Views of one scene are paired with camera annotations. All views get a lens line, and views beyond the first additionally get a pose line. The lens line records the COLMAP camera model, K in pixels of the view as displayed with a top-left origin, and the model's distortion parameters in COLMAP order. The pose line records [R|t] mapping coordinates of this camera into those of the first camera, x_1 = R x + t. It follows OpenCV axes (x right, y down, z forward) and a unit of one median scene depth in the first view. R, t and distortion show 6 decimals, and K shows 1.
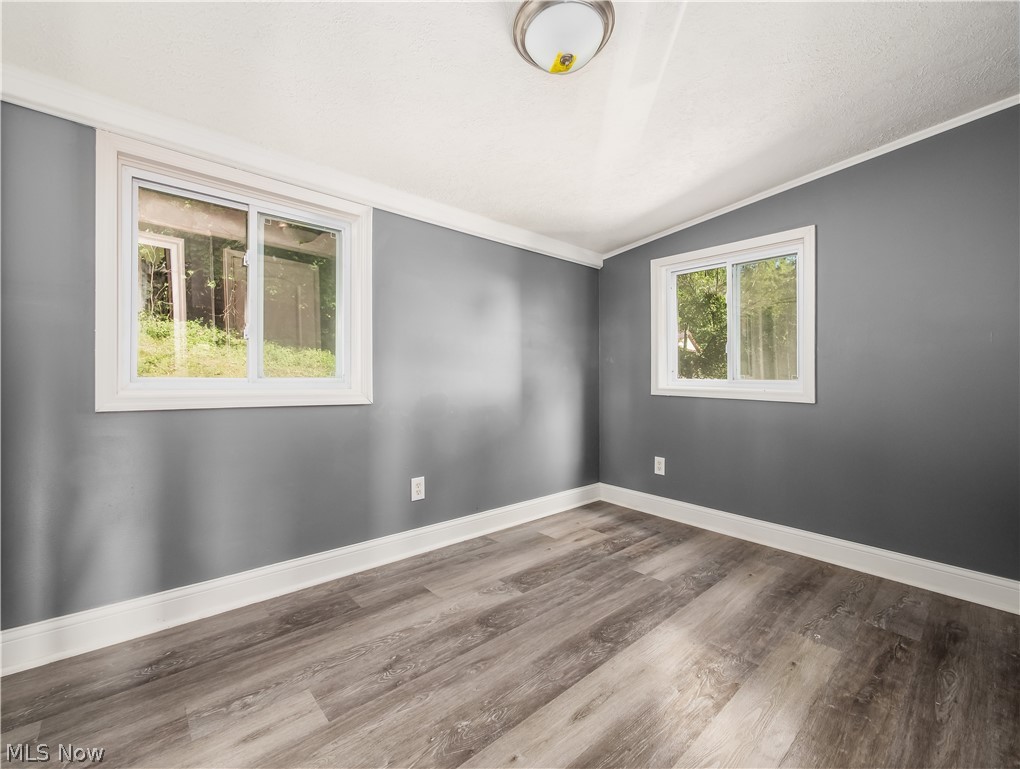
lens RADIAL K [[431.8, 0, 515.7], [0, 431.8, 387.9], [0, 0, 1]] dist [-0.006463, 0.000223]
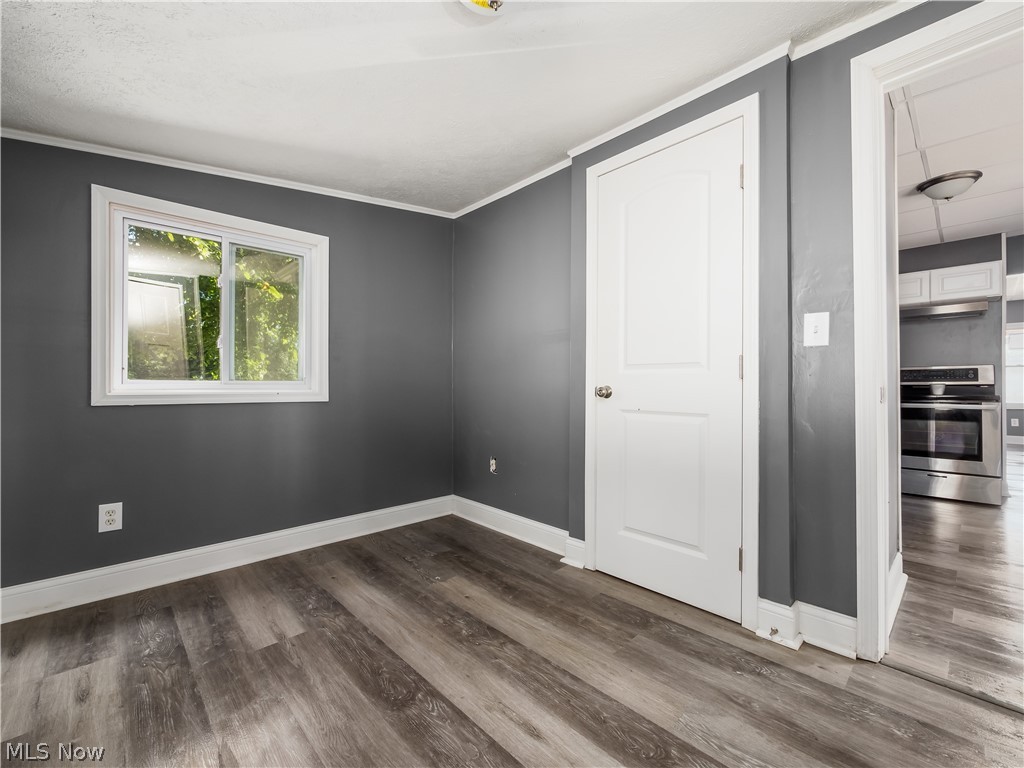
lens RADIAL K [[433.5, 0, 517.8], [0, 433.5, 387.4], [0, 0, 1]] dist [-0.006463, 0.000223]
pose [[-0.037900, -0.018733, 0.999106, -0.431289], [0.025880, 0.999471, 0.019721, -0.008724], [-0.998946, 0.026604, -0.037395, 0.578061]]
